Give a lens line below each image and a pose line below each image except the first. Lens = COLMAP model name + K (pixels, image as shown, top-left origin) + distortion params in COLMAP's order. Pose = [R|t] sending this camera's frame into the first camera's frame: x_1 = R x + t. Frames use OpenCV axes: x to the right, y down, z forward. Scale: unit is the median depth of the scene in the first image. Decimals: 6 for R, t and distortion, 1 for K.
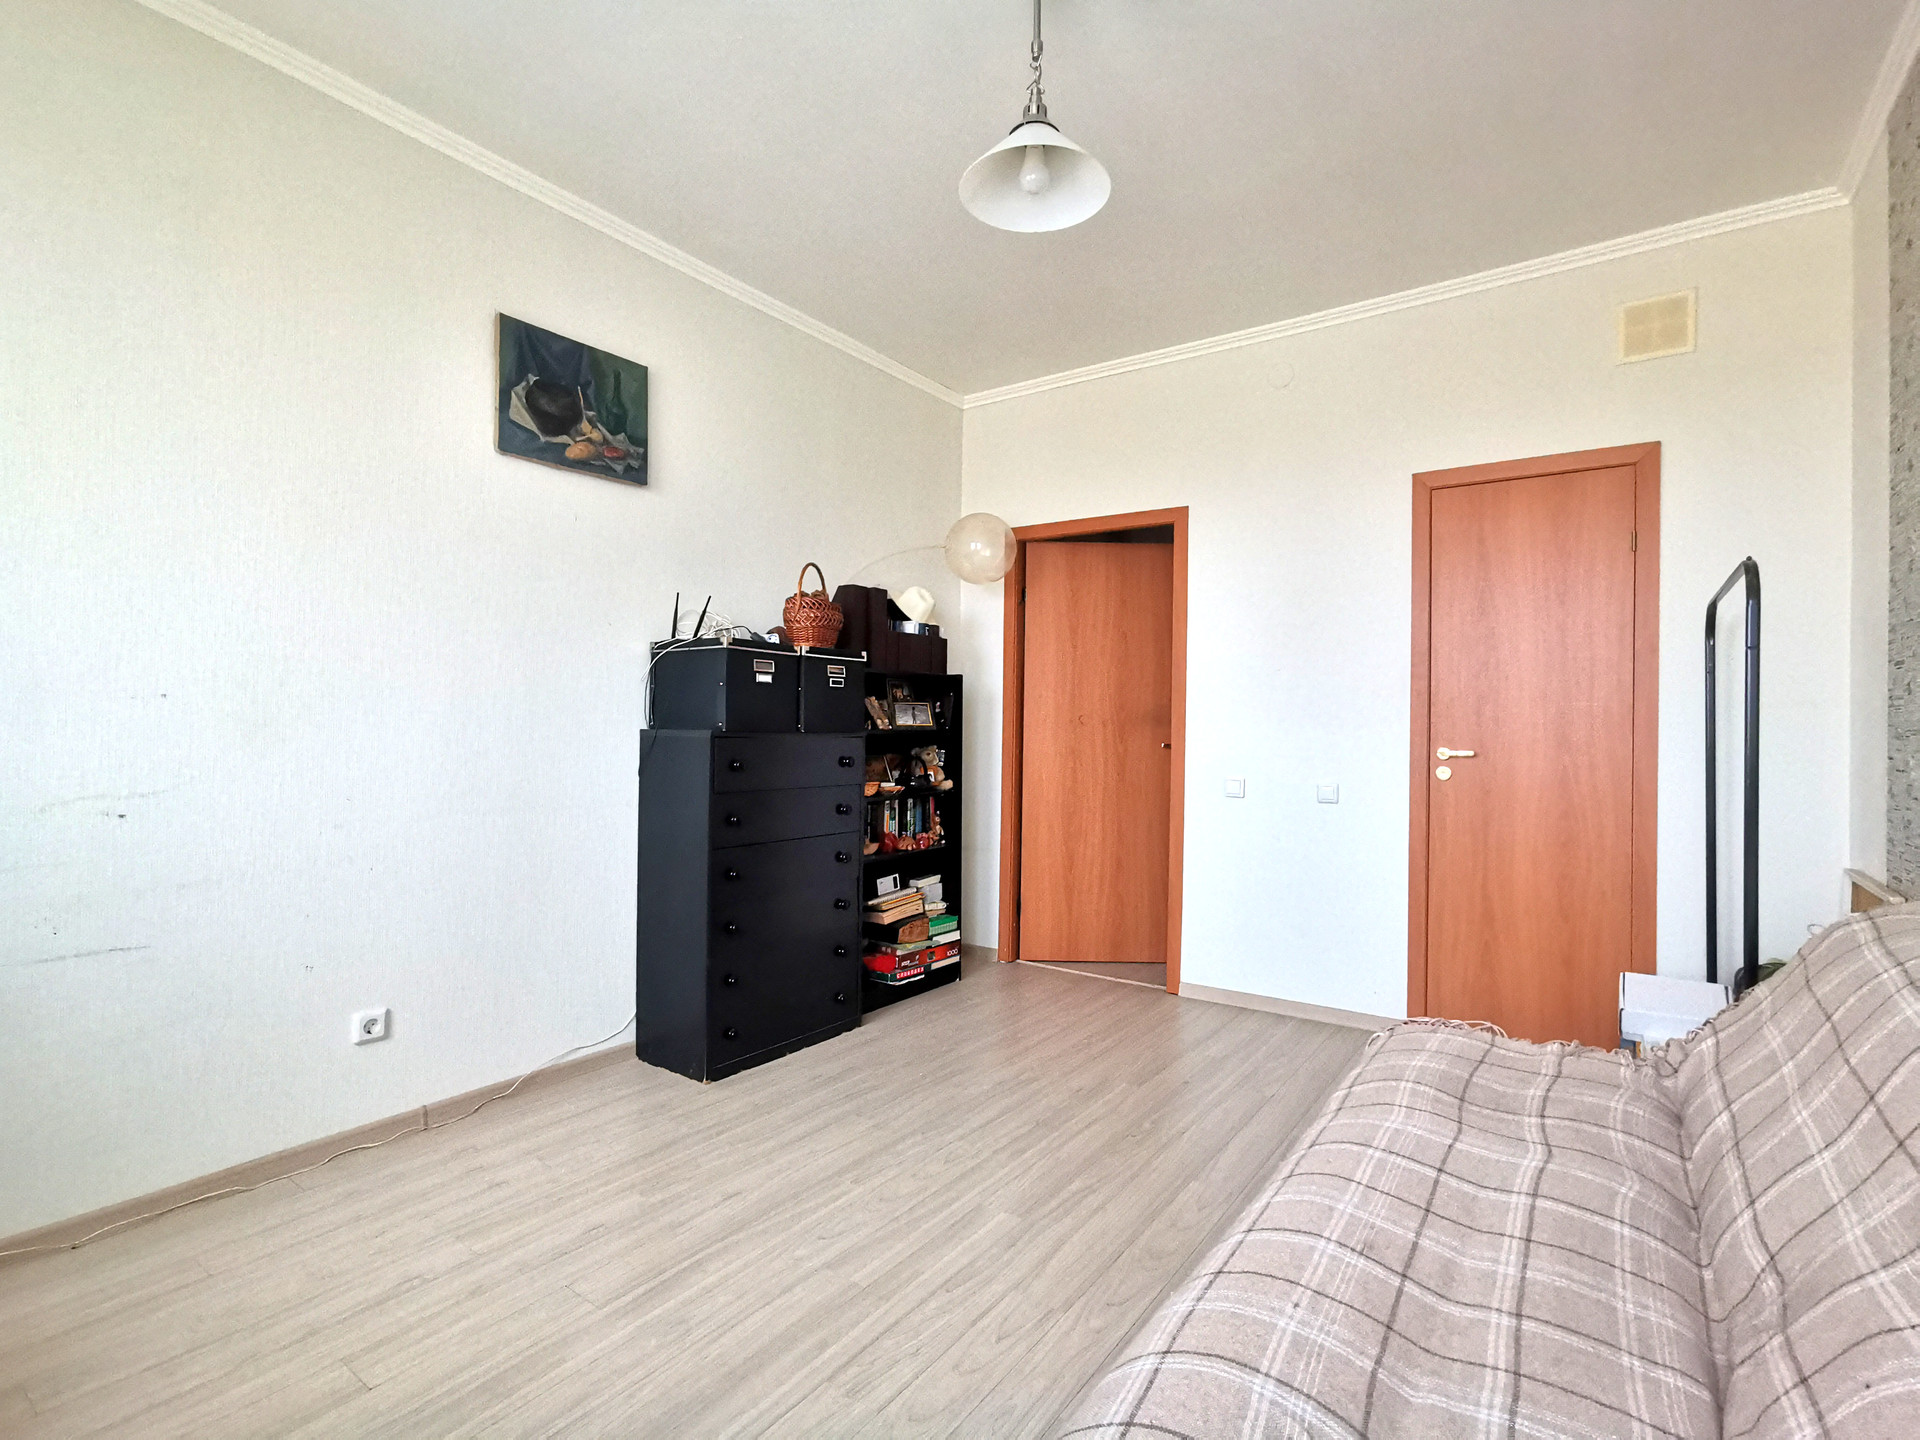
lens RADIAL K [[925.4, 0, 962.6], [0, 925.4, 715.1], [0, 0, 1]] dist [-0.038906, 0.030028]
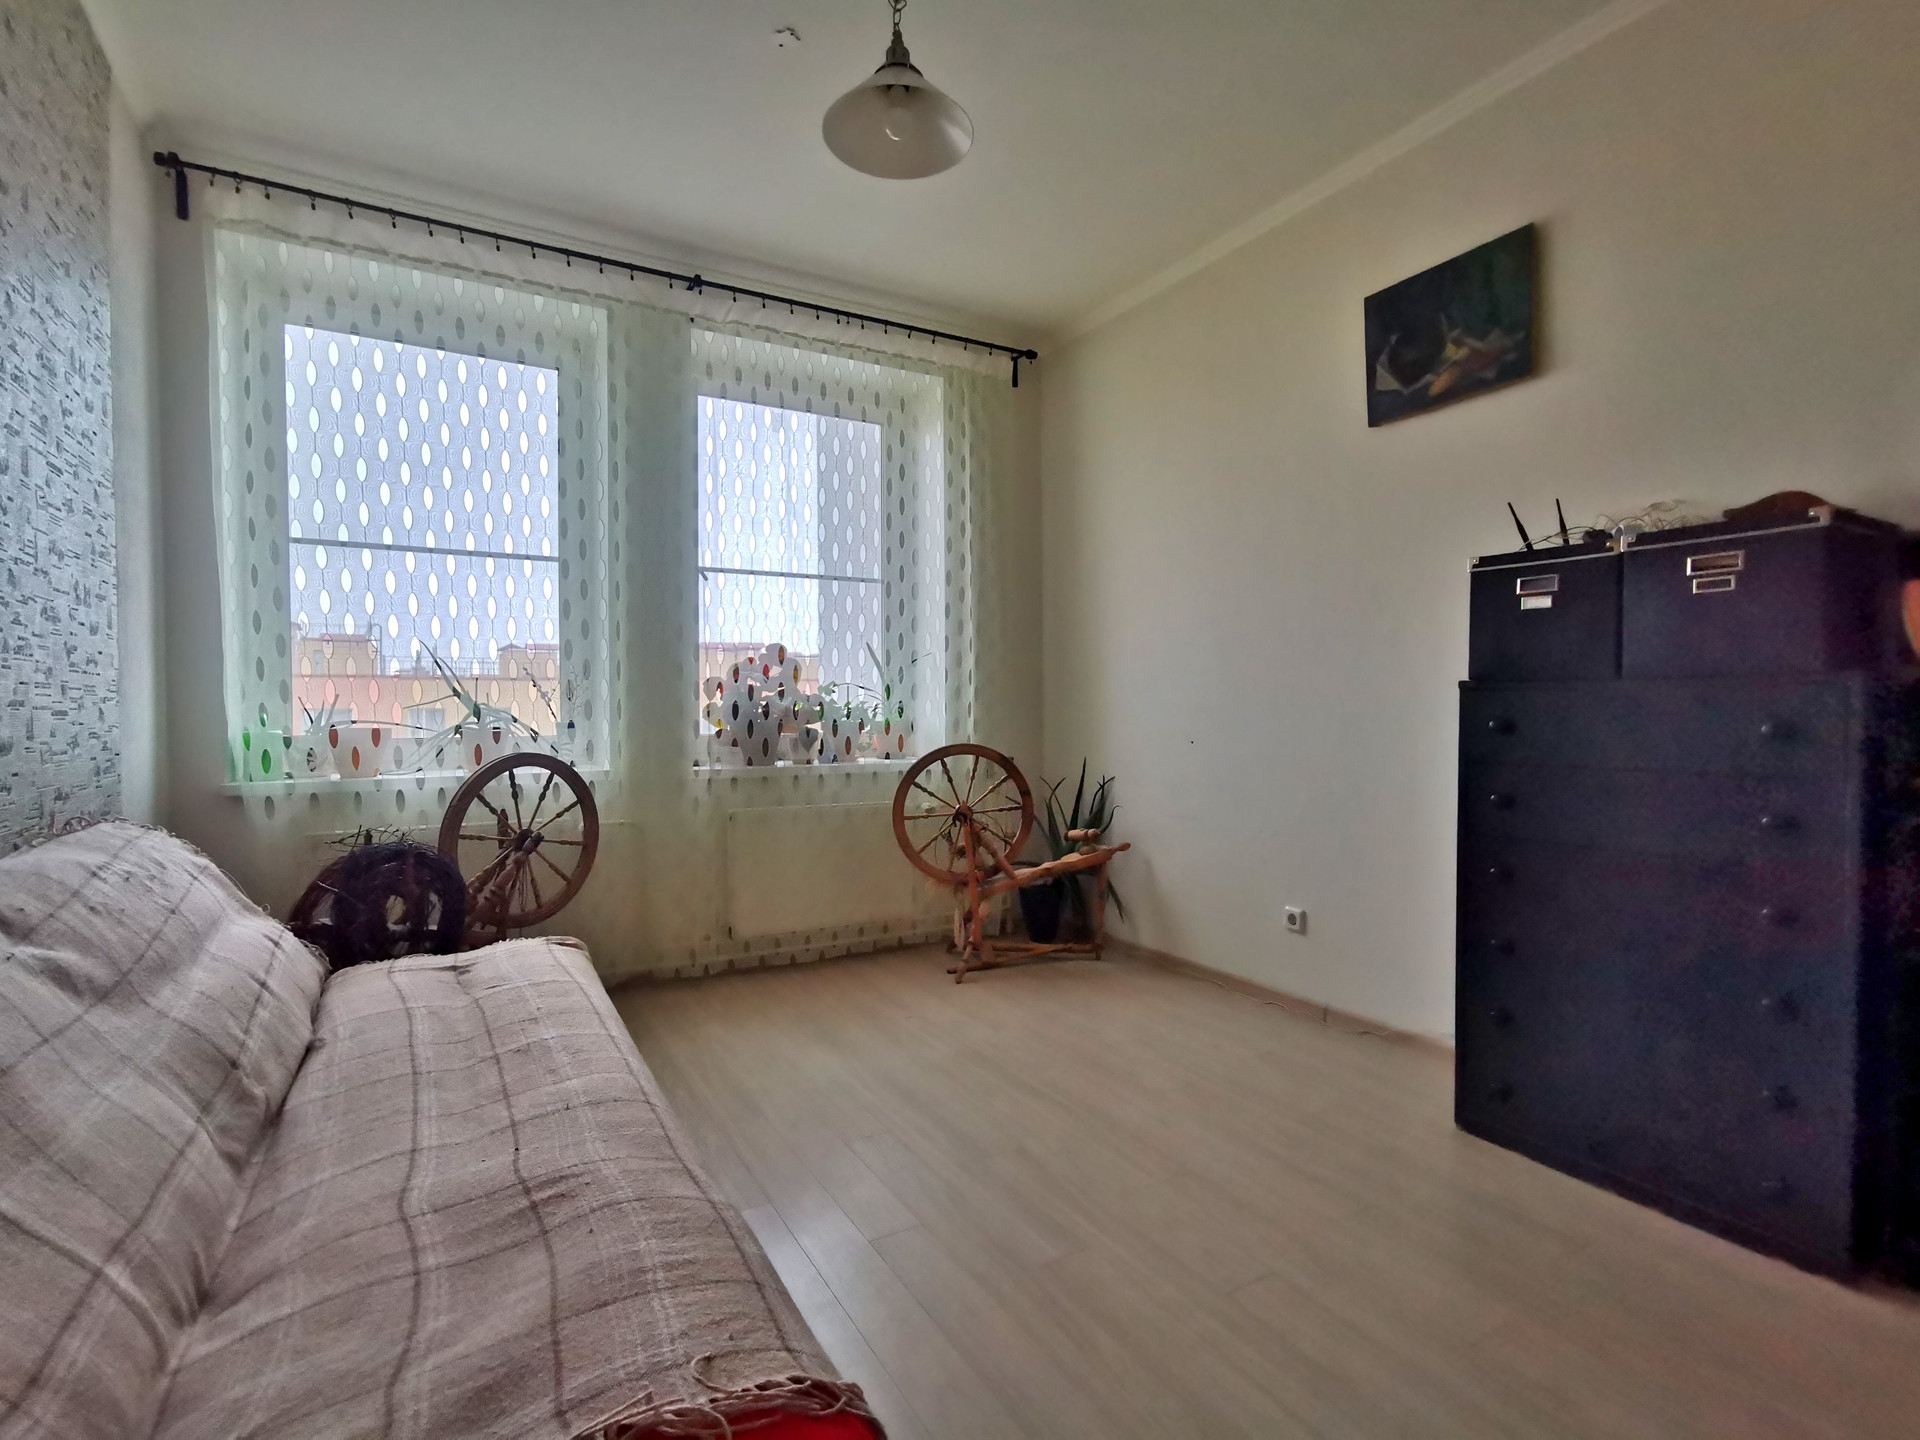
lens RADIAL K [[925.4, 0, 962.6], [0, 925.4, 715.1], [0, 0, 1]] dist [-0.038906, 0.030028]
pose [[-0.406042, -0.002588, -0.913851, 0.622912], [0.006636, 0.999961, -0.005781, 0.048268], [0.913830, -0.008411, -0.406009, 0.944907]]
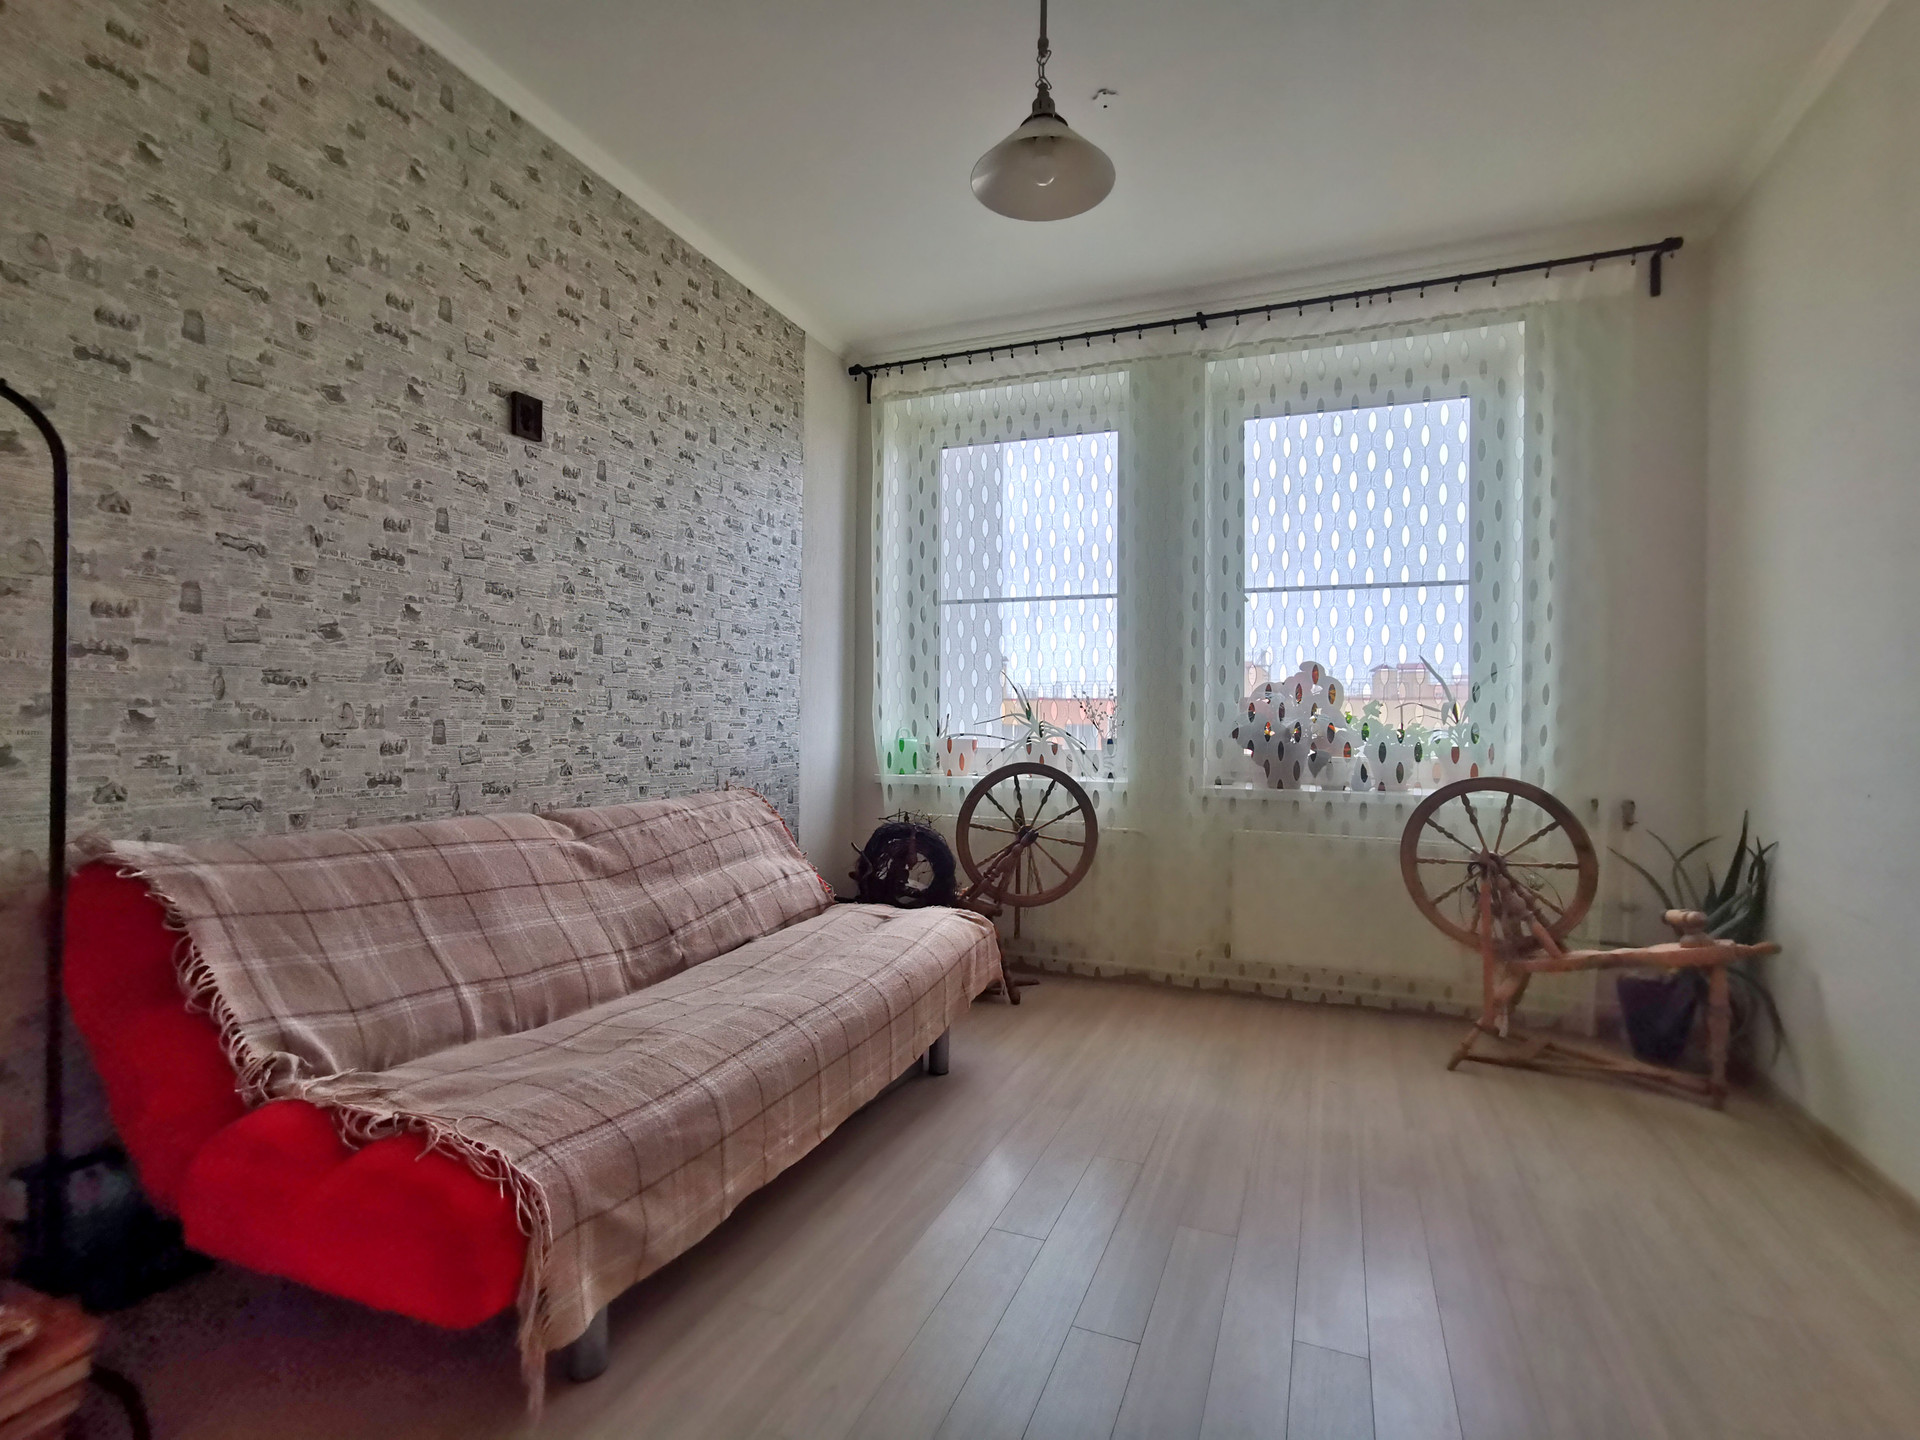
lens RADIAL K [[921.6, 0, 960.0], [0, 921.6, 720.0], [0, 0, 1]] dist [-0.066040, 0.048606]
pose [[-0.973298, -0.023714, -0.228316, 0.255757], [-0.020839, 0.999670, -0.014992, 0.044348], [0.228597, -0.009834, -0.973472, 1.273381]]
